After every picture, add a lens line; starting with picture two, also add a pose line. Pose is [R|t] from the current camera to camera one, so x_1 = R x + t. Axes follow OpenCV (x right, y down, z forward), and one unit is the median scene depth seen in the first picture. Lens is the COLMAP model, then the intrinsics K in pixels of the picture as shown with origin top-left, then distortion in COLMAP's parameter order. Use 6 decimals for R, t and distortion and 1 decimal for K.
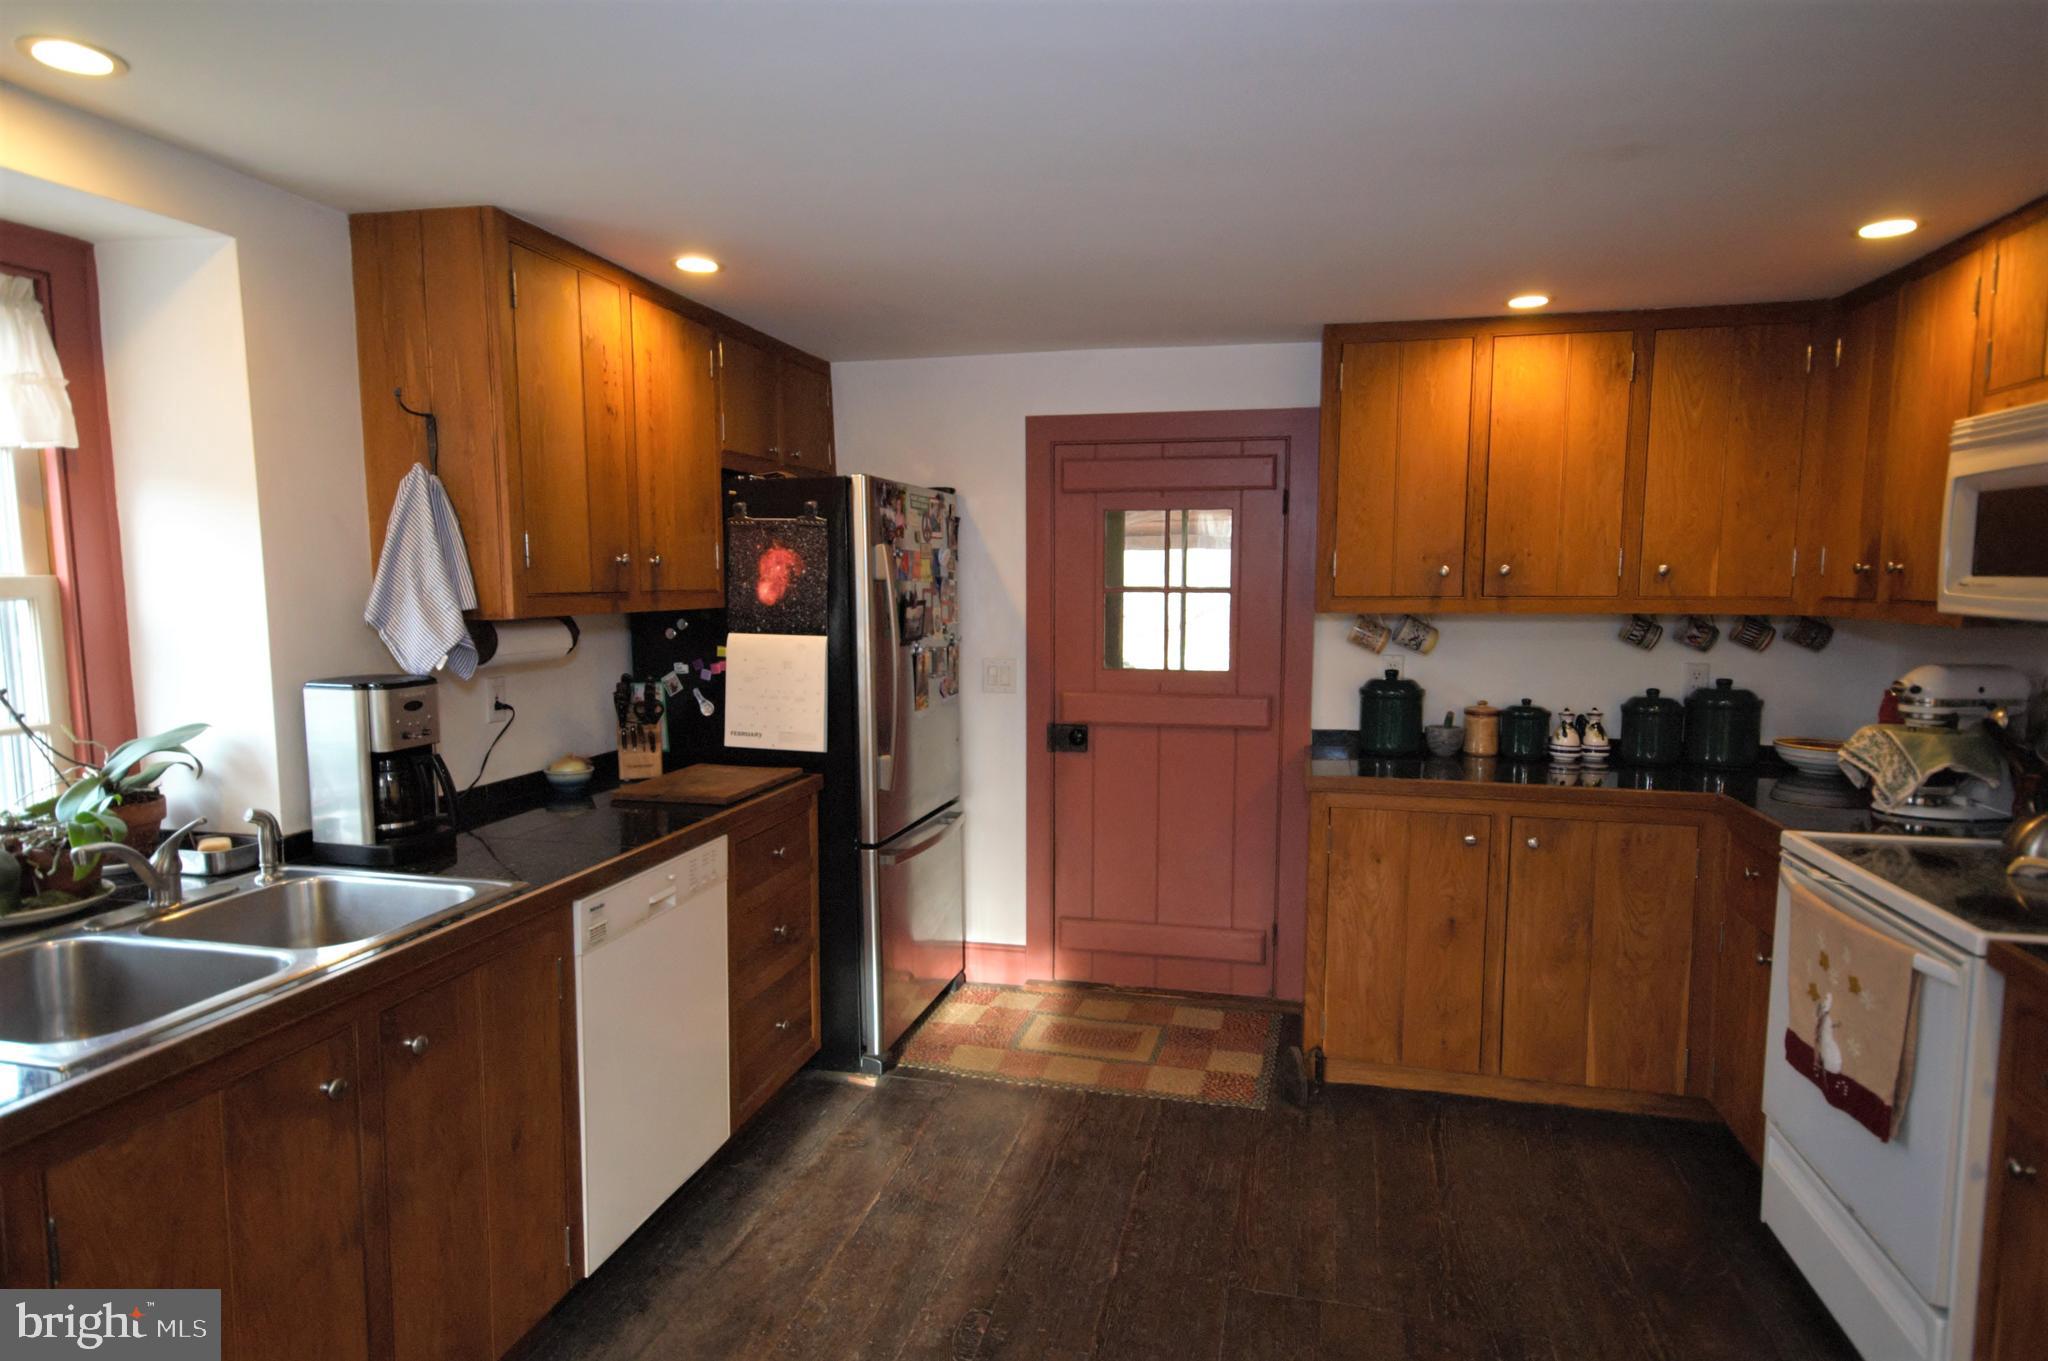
lens RADIAL K [[1103.9, 0, 1020.6], [0, 1103.9, 700.1], [0, 0, 1]] dist [-0.003542, 0.012325]
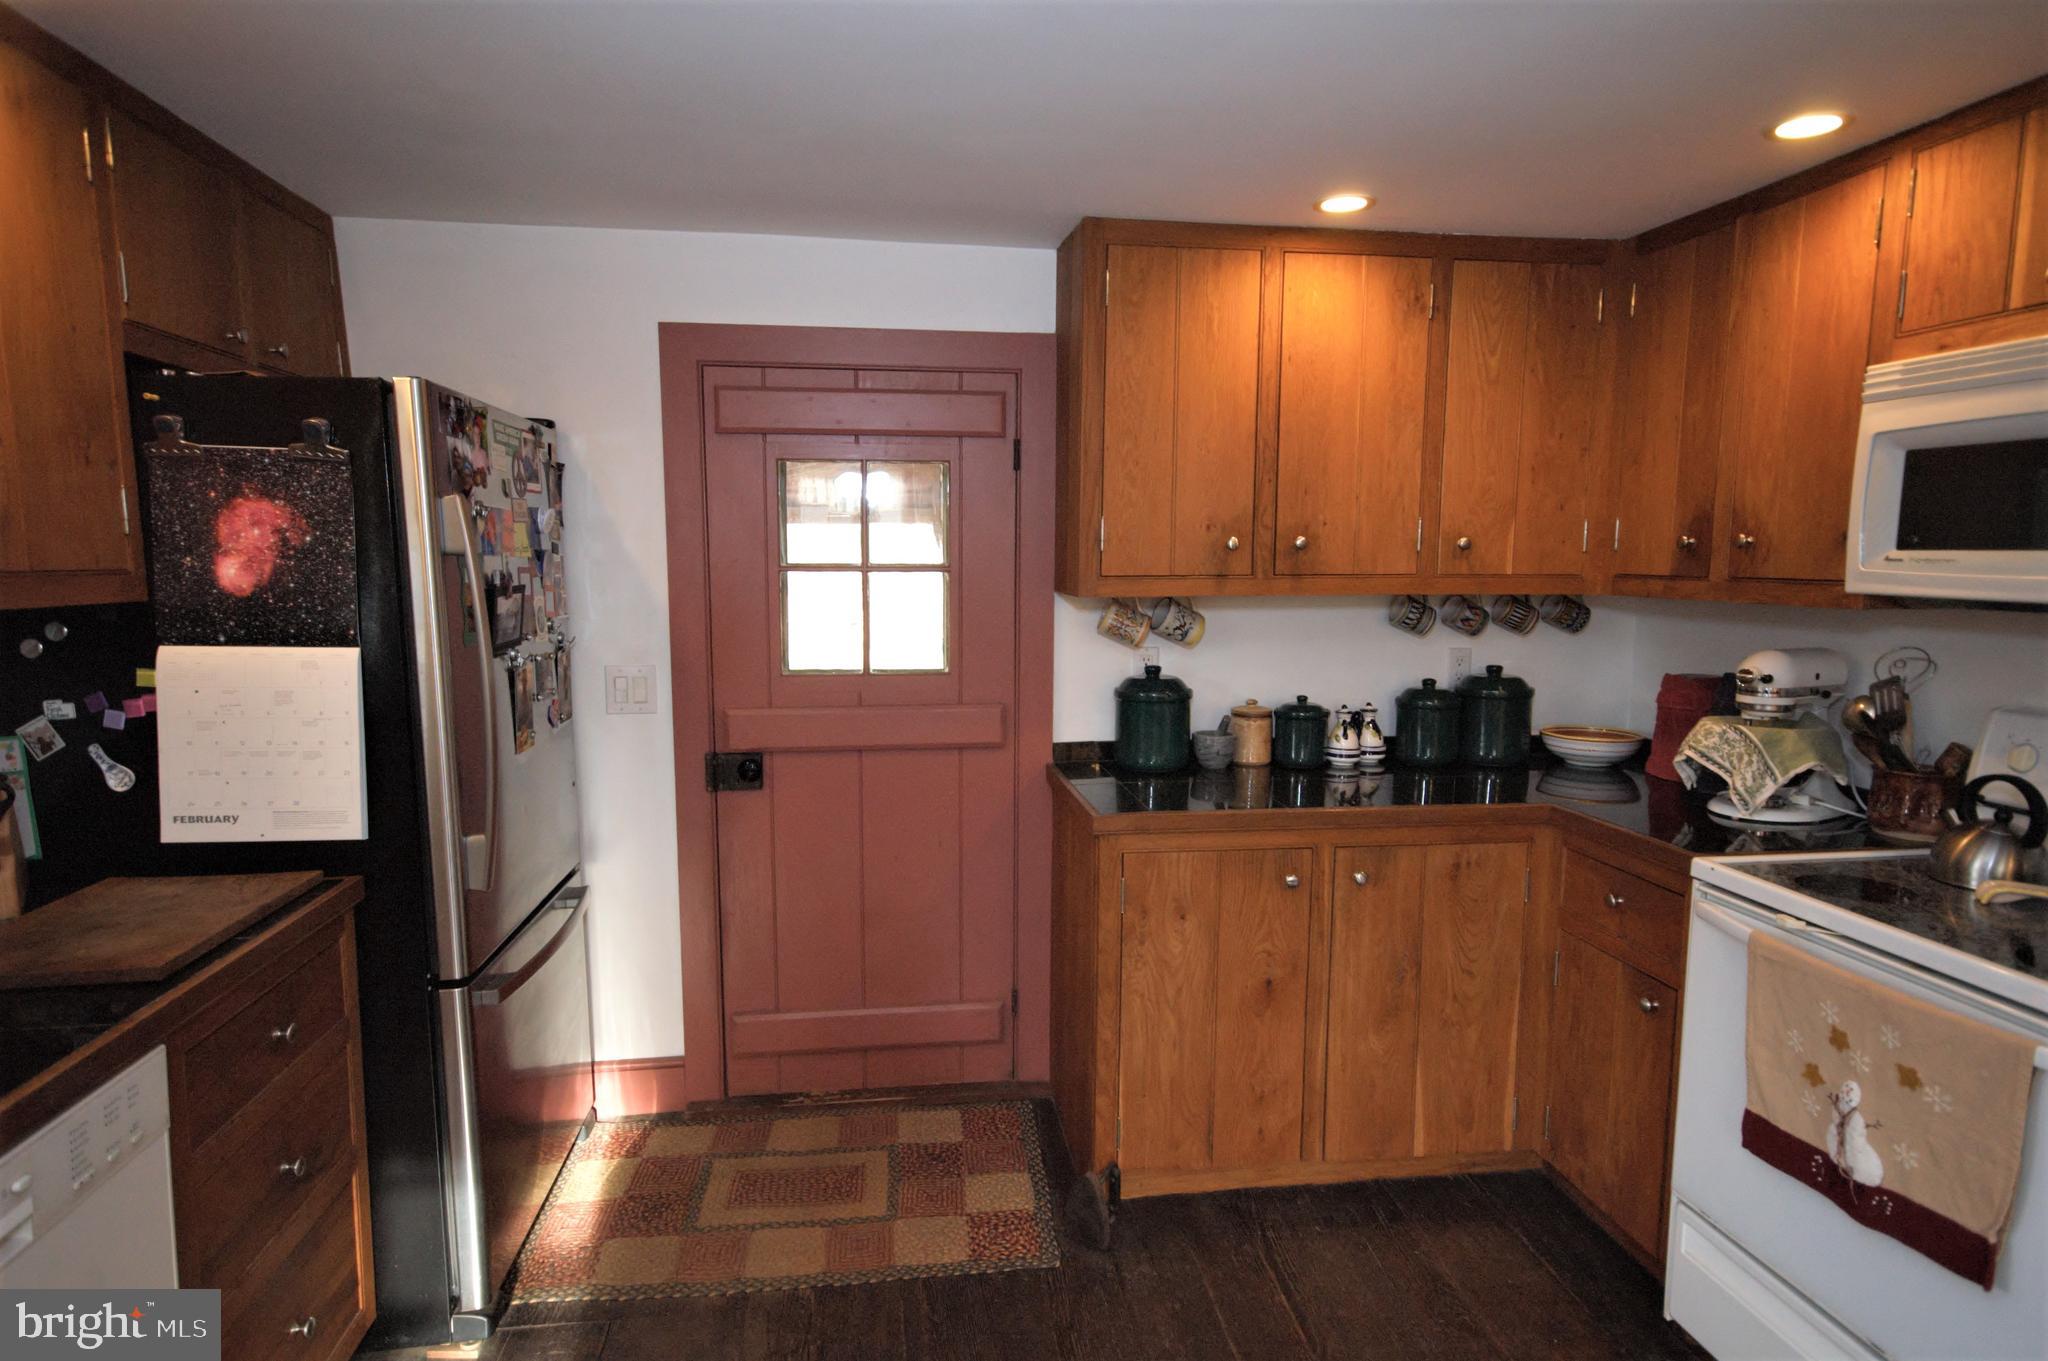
lens RADIAL K [[1139.5, 0, 1017.5], [0, 1139.5, 699.1], [0, 0, 1]] dist [0.002303, 0.015843]
pose [[0.933124, -0.043833, 0.356874, -0.062513], [0.038128, 0.999008, 0.023010, -0.029575], [-0.357528, -0.007865, 0.933869, 0.285102]]
